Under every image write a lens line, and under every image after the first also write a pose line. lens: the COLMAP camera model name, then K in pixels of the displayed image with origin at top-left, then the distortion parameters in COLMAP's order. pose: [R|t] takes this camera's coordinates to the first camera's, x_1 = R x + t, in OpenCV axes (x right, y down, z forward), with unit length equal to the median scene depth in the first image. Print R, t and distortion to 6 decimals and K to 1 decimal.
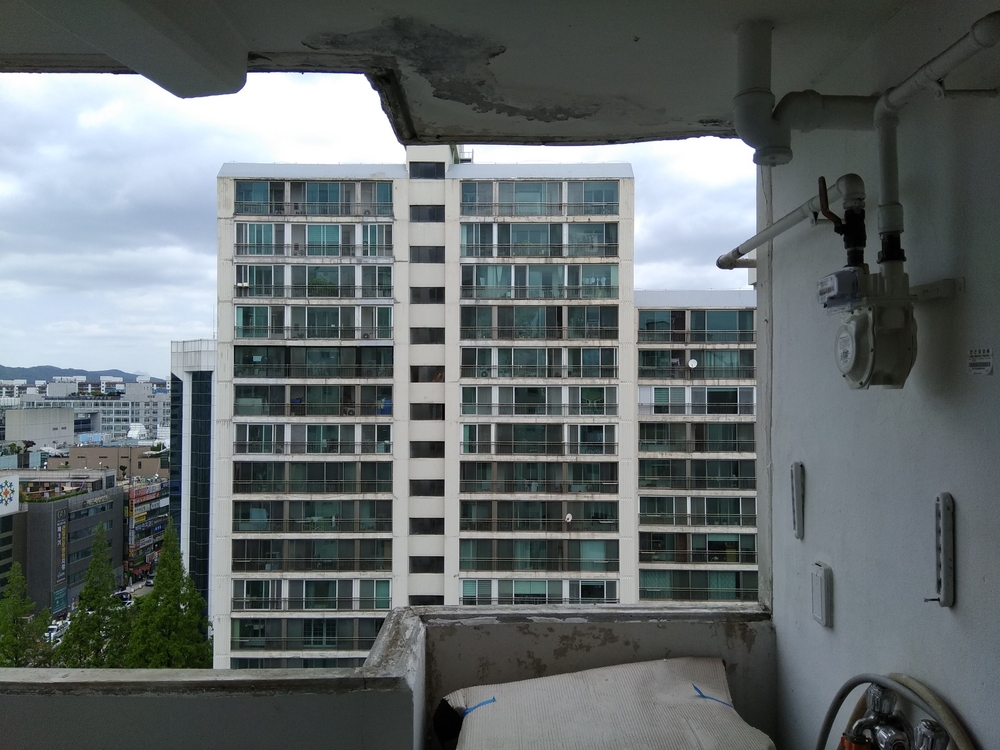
lens RADIAL K [[801.4, 0, 538.0], [0, 801.4, 376.2], [0, 0, 1]] dist [0.108731, -0.137034]
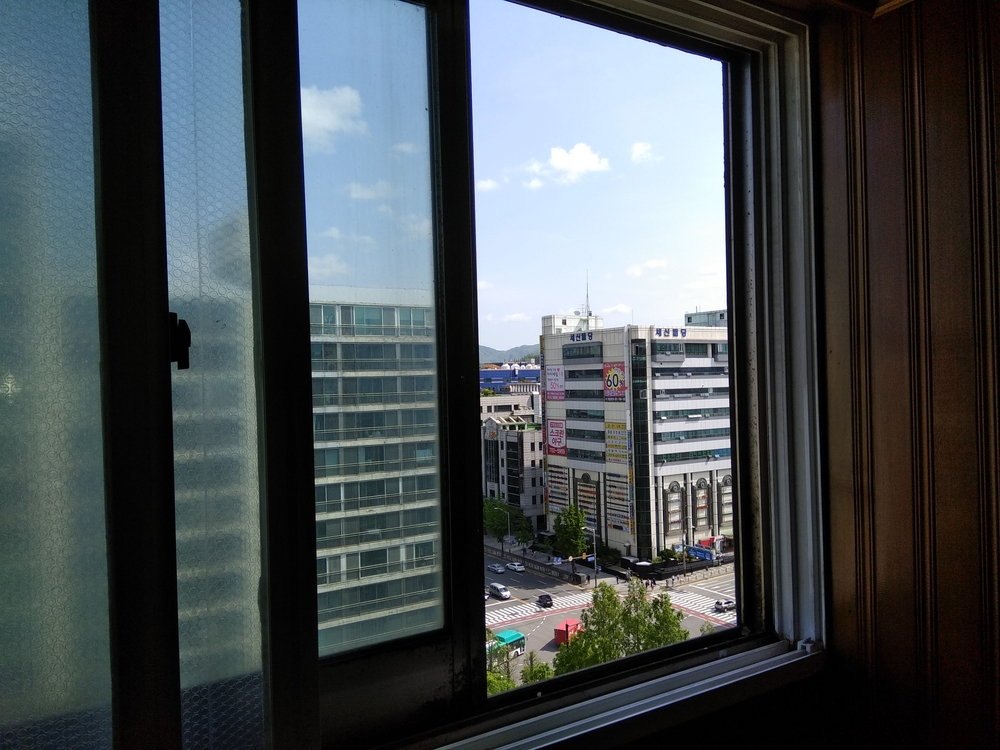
lens RADIAL K [[801.4, 0, 496.3], [0, 801.4, 372.7], [0, 0, 1]] dist [0.108731, -0.137034]
pose [[0.833685, -0.017512, 0.551963, -0.804884], [0.012274, 0.999838, 0.013184, -0.010338], [-0.552104, -0.004216, 0.833764, -0.038409]]
